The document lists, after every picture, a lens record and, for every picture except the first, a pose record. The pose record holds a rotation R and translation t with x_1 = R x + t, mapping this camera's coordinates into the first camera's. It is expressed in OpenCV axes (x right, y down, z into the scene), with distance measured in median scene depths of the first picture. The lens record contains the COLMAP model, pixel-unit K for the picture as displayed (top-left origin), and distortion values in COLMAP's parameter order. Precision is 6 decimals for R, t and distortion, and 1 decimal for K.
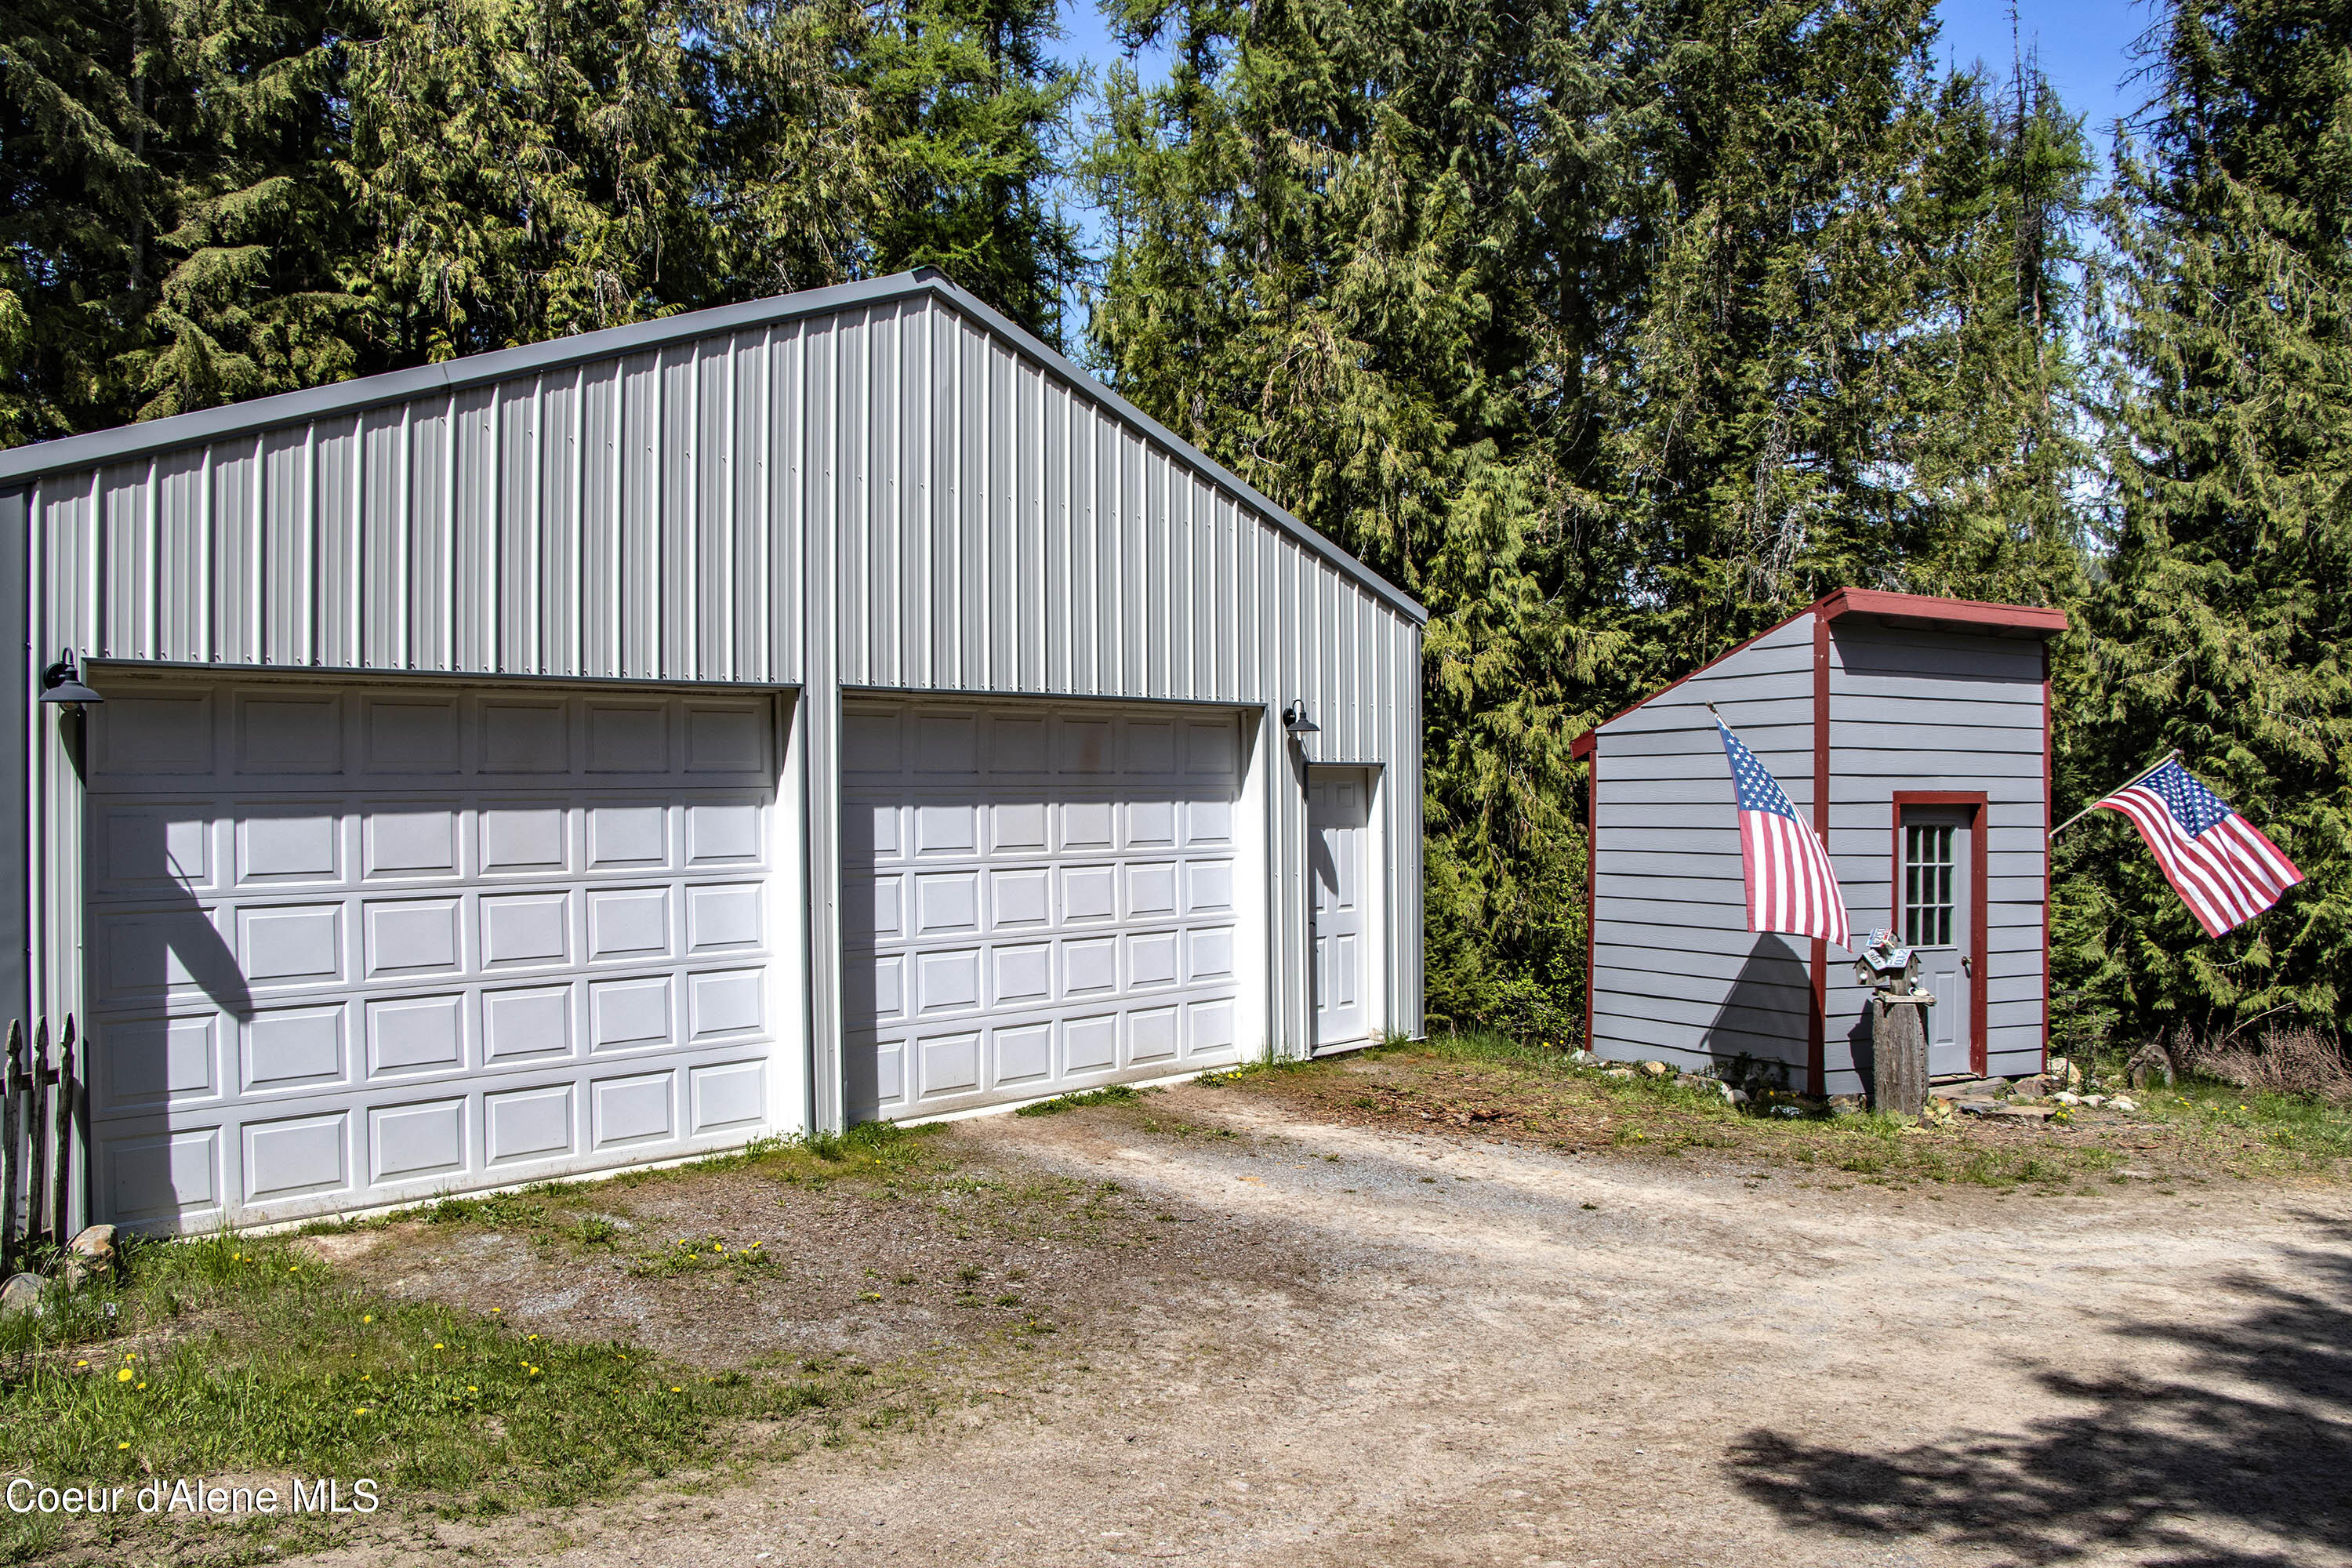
lens RADIAL K [[2071.5, 0, 1176.0], [0, 2071.5, 784.0], [0, 0, 1]] dist [-0.170755, 0.225984]
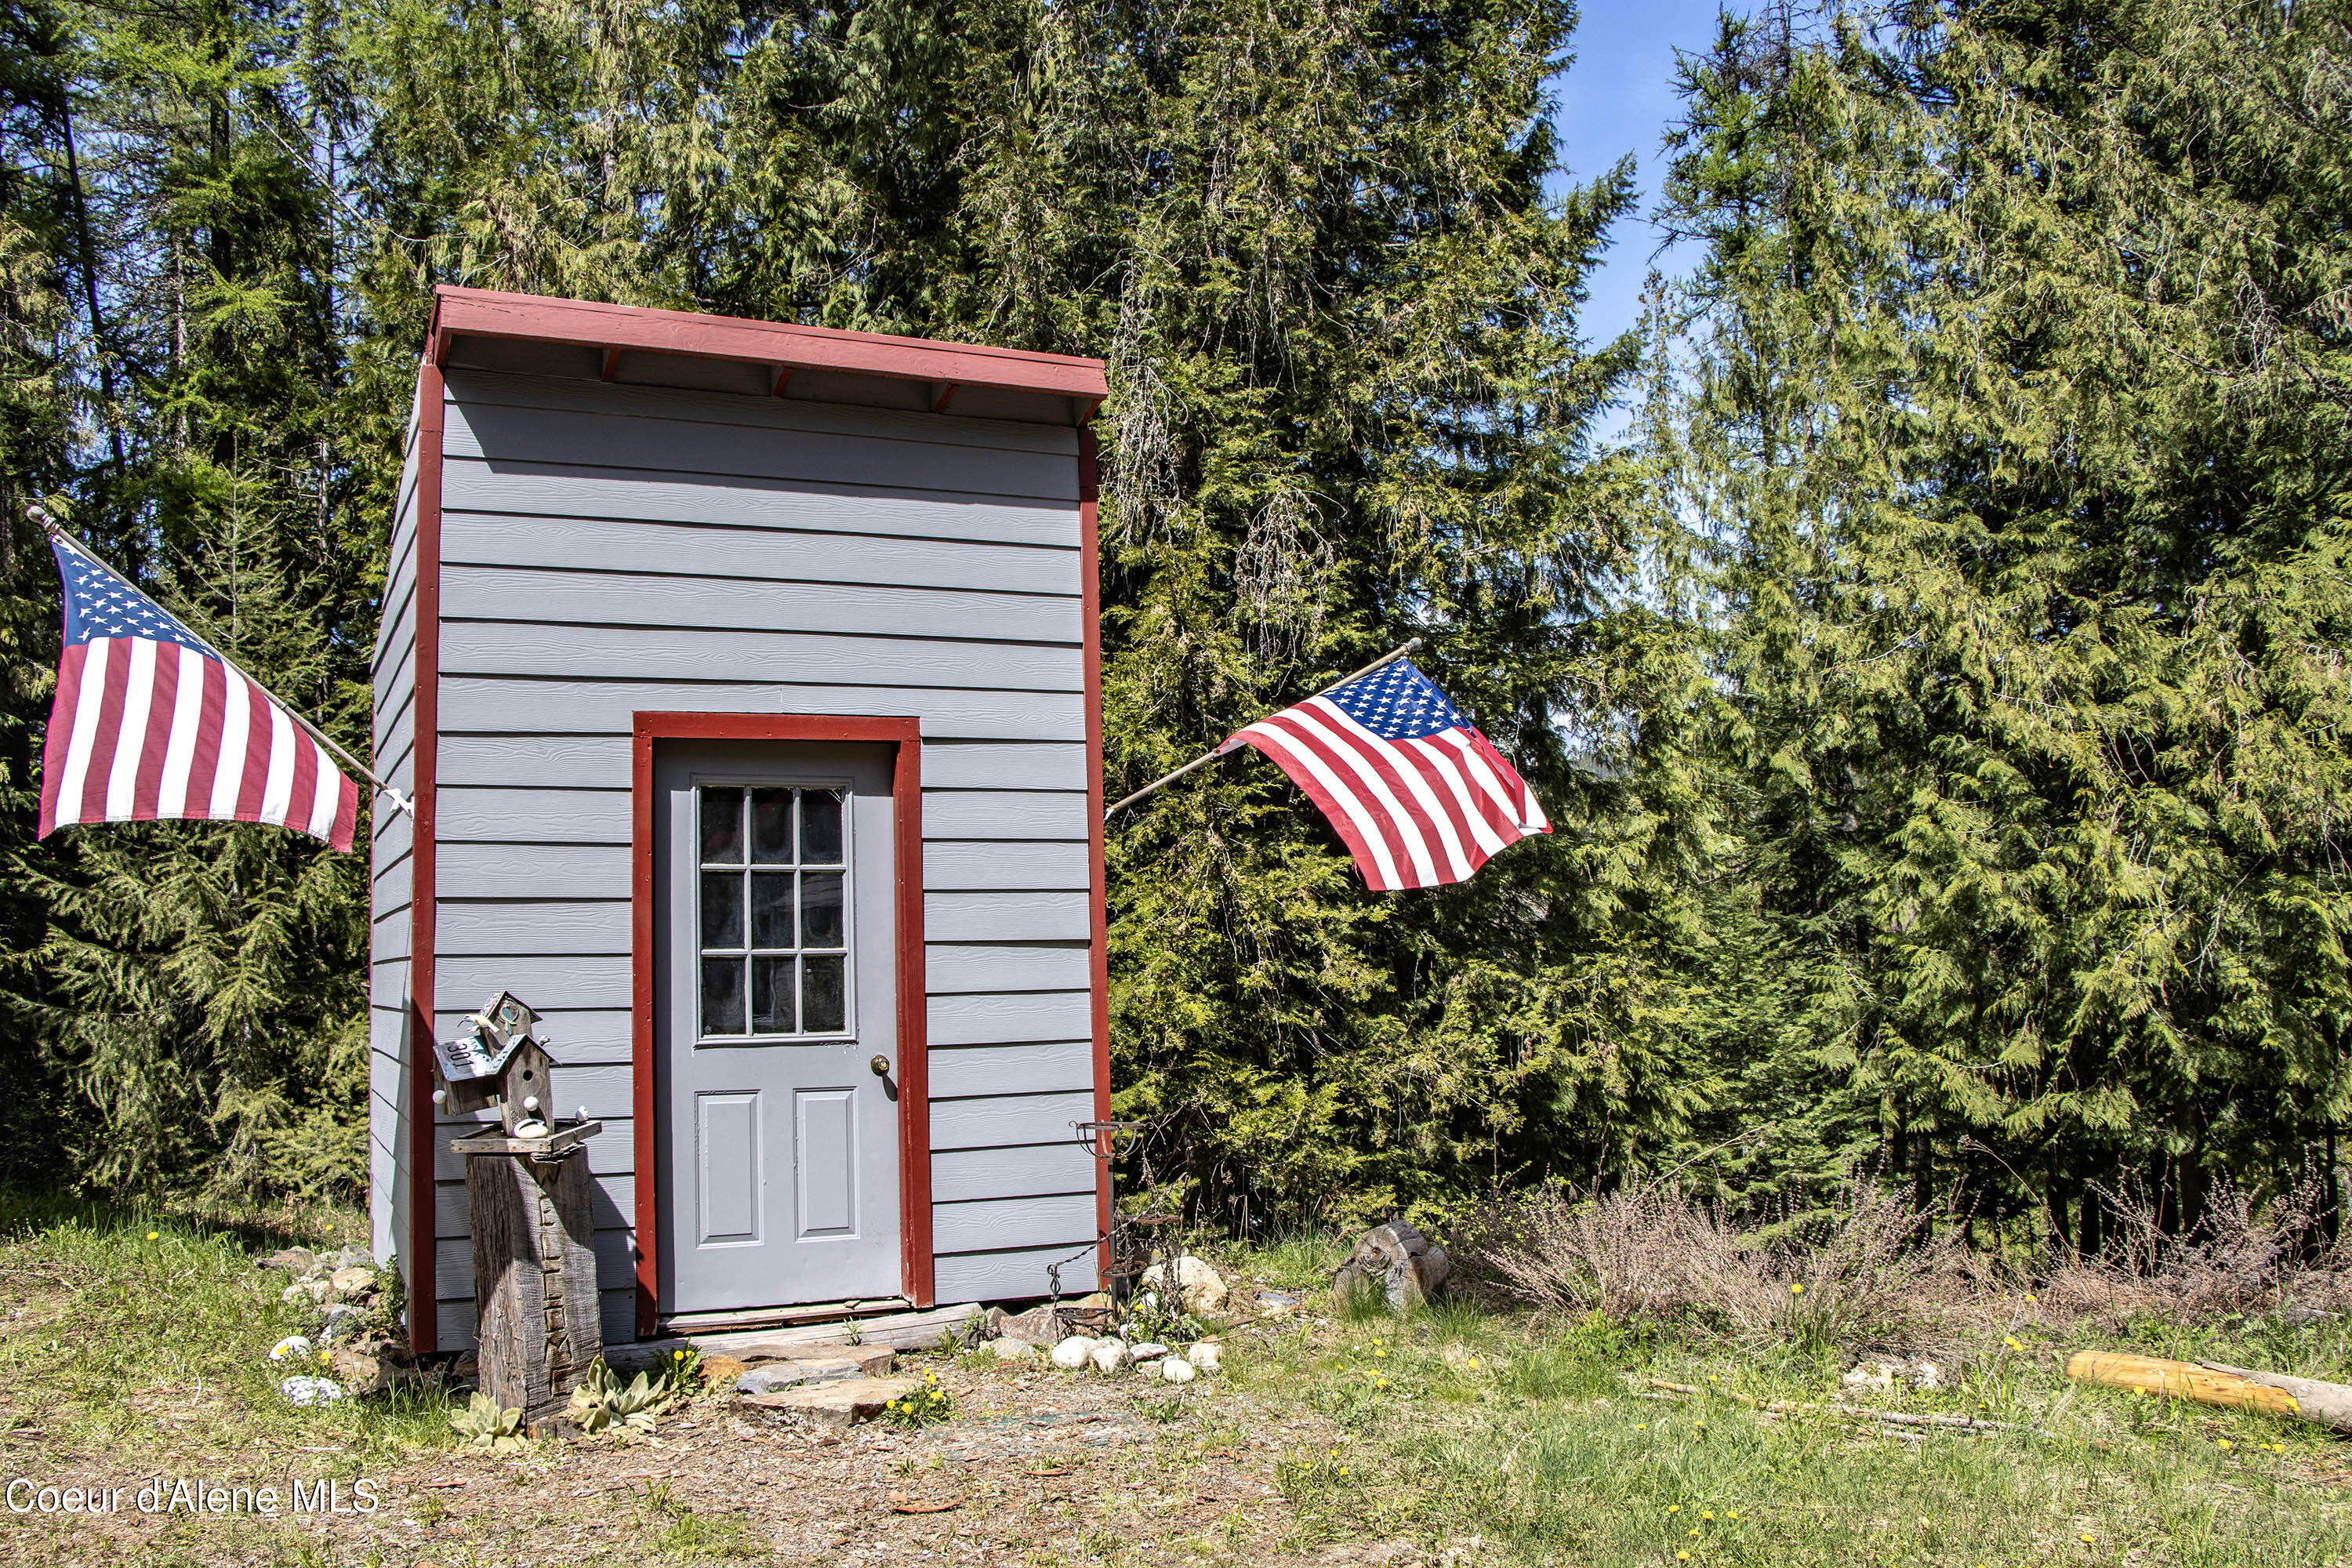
lens RADIAL K [[1956.8, 0, 1182.0], [0, 1956.8, 817.8], [0, 0, 1]] dist [-0.202016, 0.193707]
pose [[0.997020, -0.039617, -0.066189, 0.510931], [0.035466, 0.997399, -0.062751, 0.061765], [0.068503, 0.060216, 0.995832, 0.556128]]
